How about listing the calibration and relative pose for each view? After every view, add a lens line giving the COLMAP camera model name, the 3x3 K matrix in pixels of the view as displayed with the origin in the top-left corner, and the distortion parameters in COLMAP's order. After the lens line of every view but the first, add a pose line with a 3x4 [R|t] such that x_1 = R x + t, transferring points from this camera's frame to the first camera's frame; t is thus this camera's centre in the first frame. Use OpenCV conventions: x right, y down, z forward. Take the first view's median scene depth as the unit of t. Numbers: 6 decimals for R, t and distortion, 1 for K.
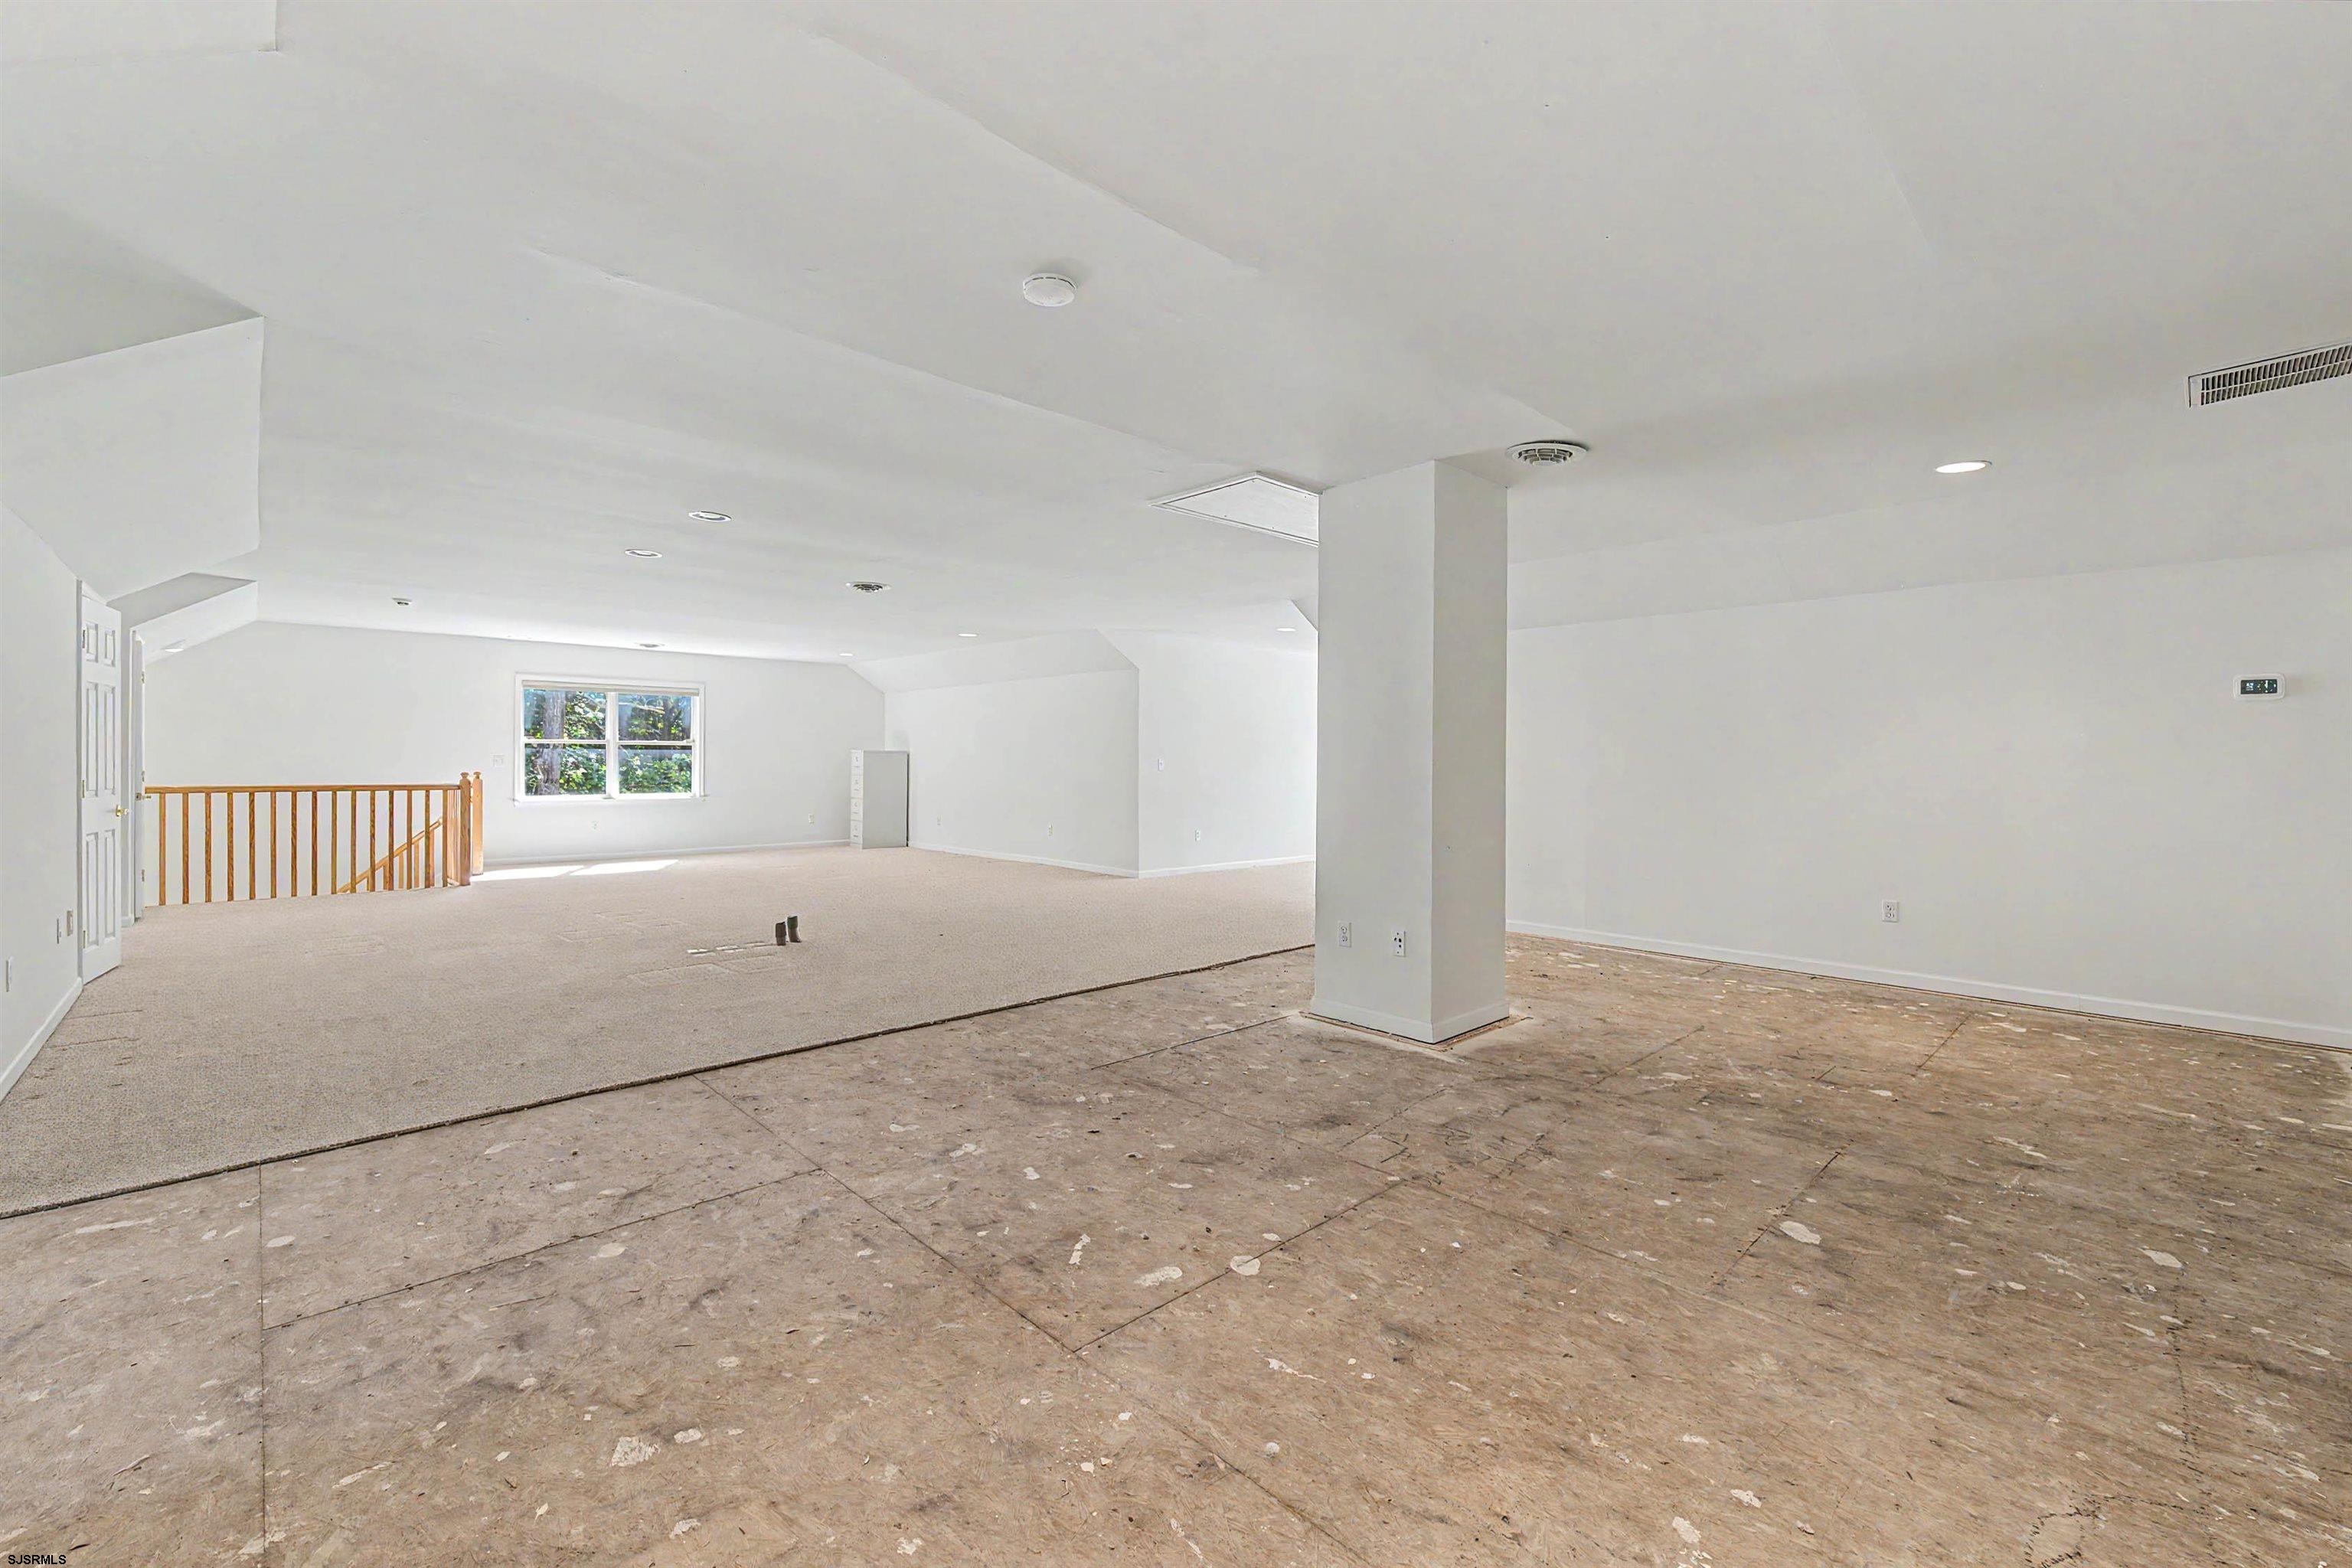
lens RADIAL K [[976.2, 0, 1166.8], [0, 976.2, 767.2], [0, 0, 1]] dist [0.000384, 0.000062]
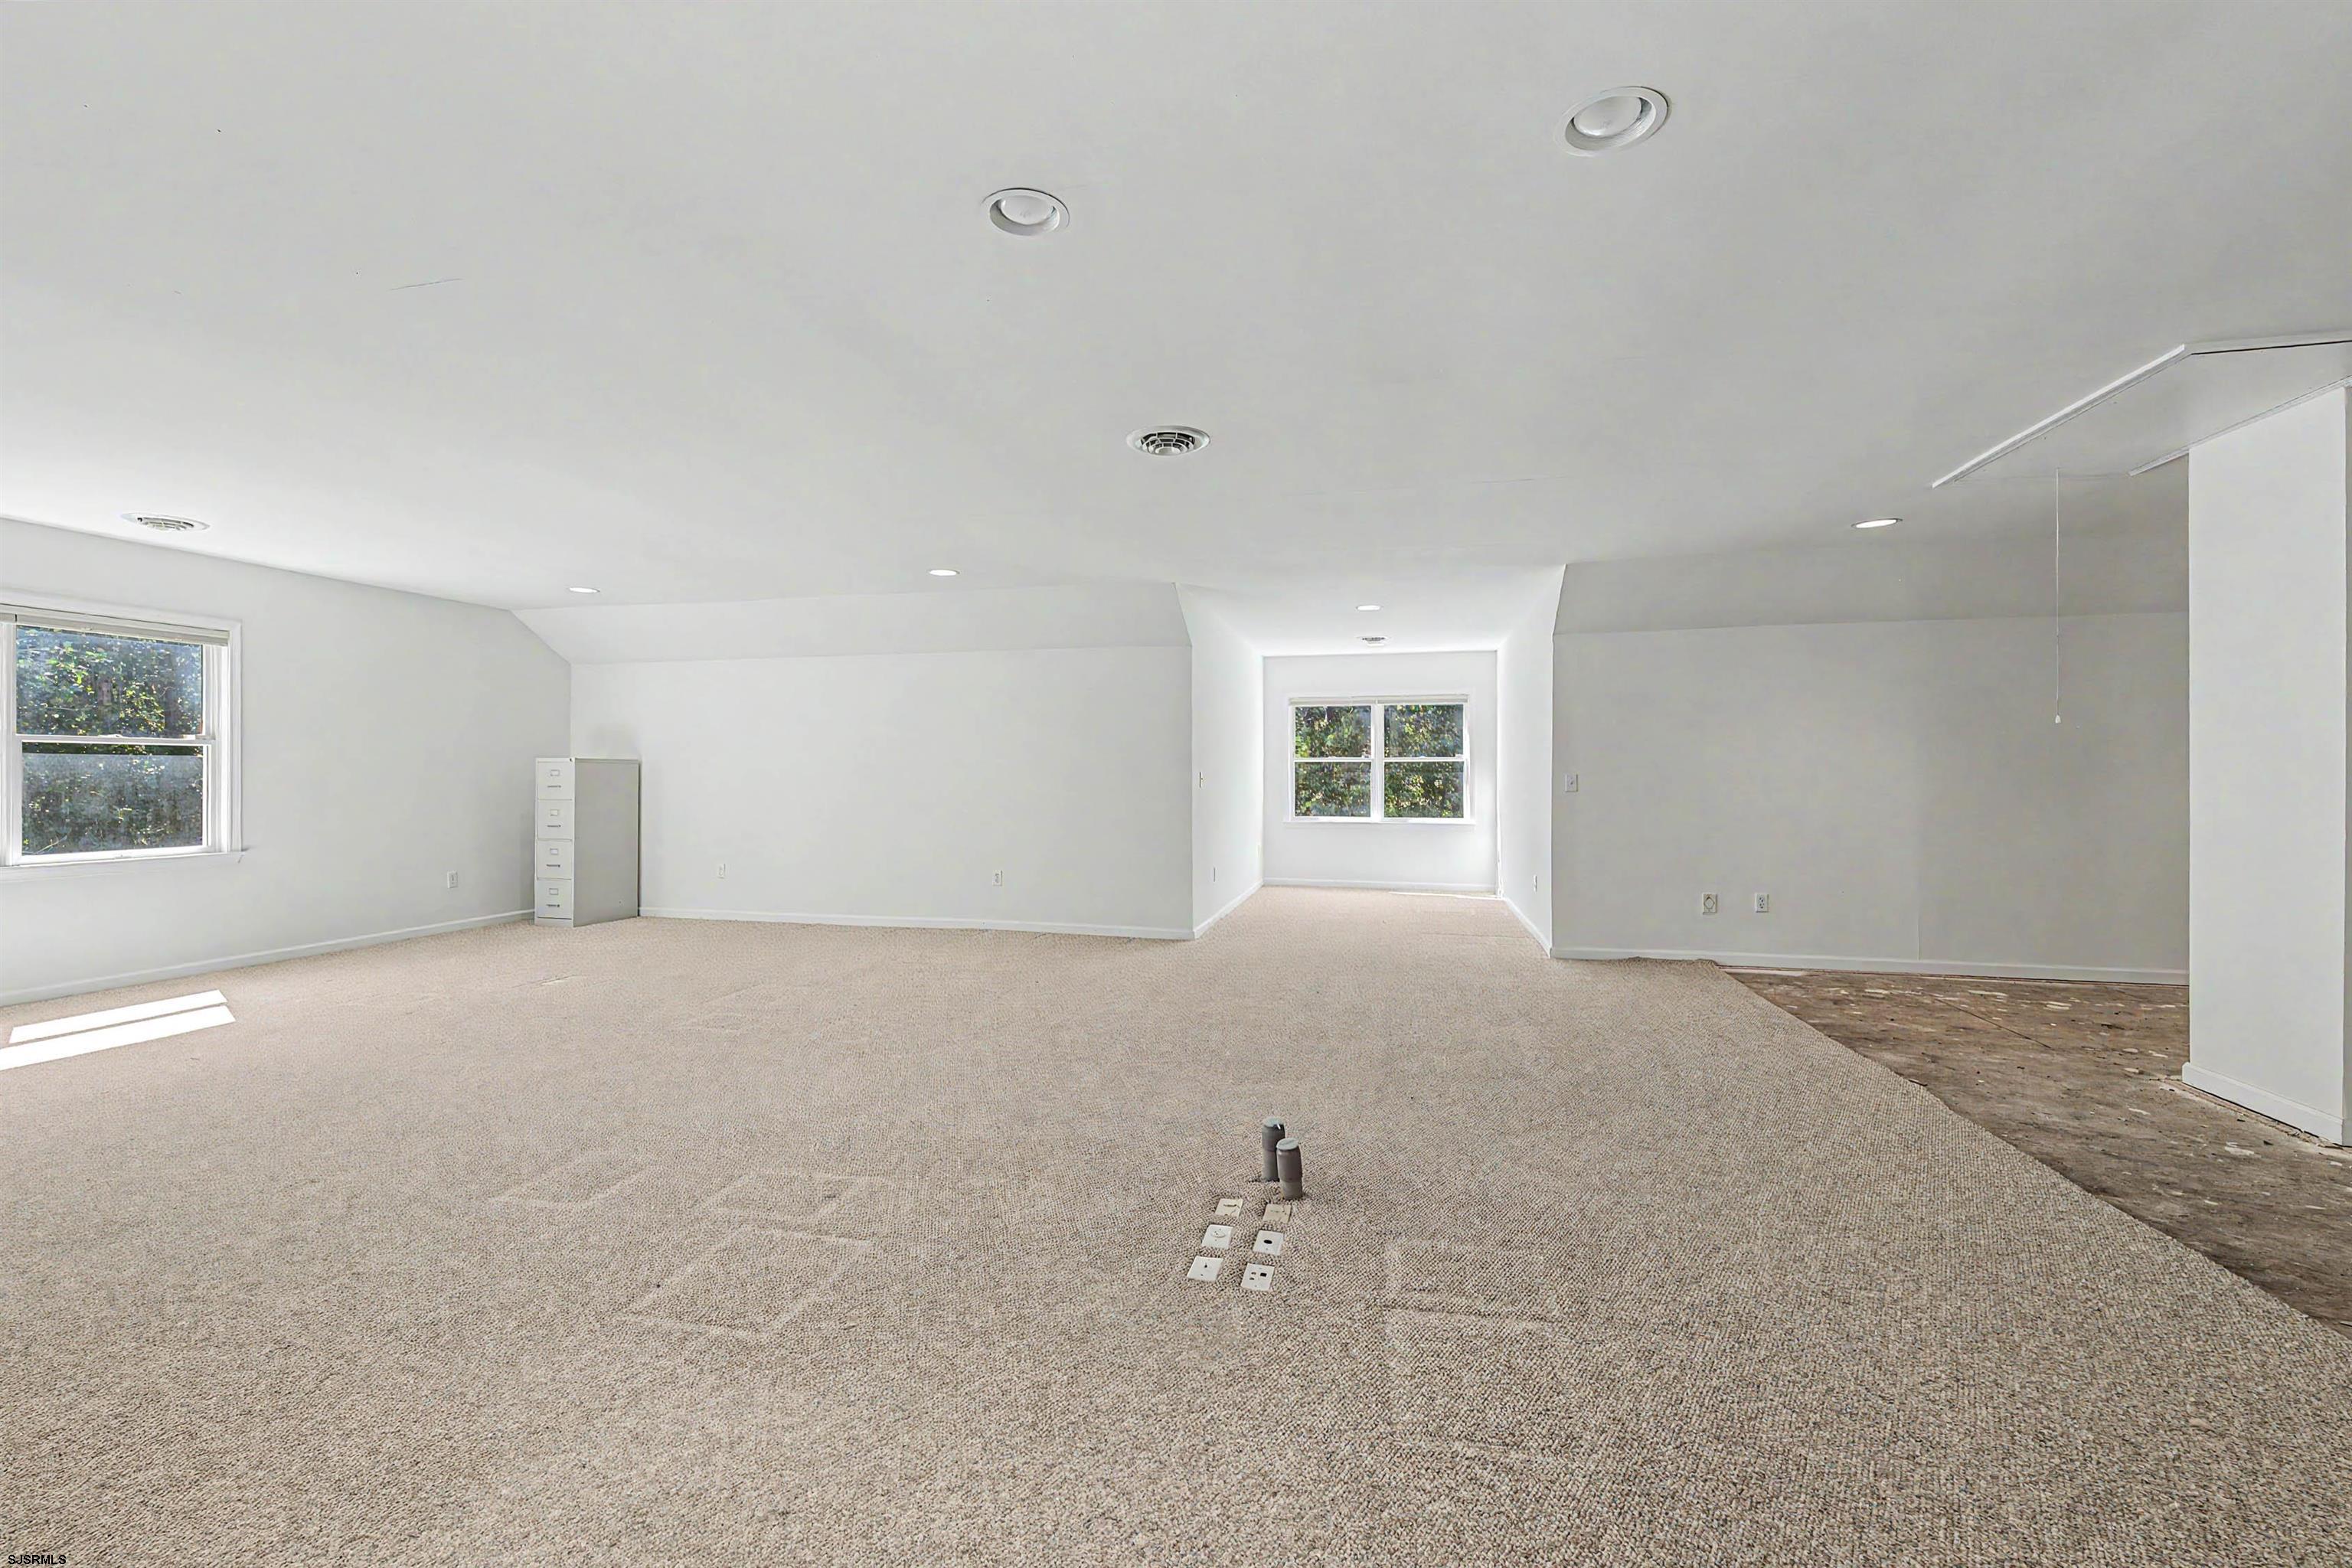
lens RADIAL K [[976.2, 0, 1166.8], [0, 976.2, 767.2], [0, 0, 1]] dist [0.000384, 0.000062]
pose [[0.842791, -0.004088, 0.538225, -0.345272], [0.005914, 0.999981, -0.001666, -0.008157], [-0.538208, 0.004588, 0.842799, 0.334979]]
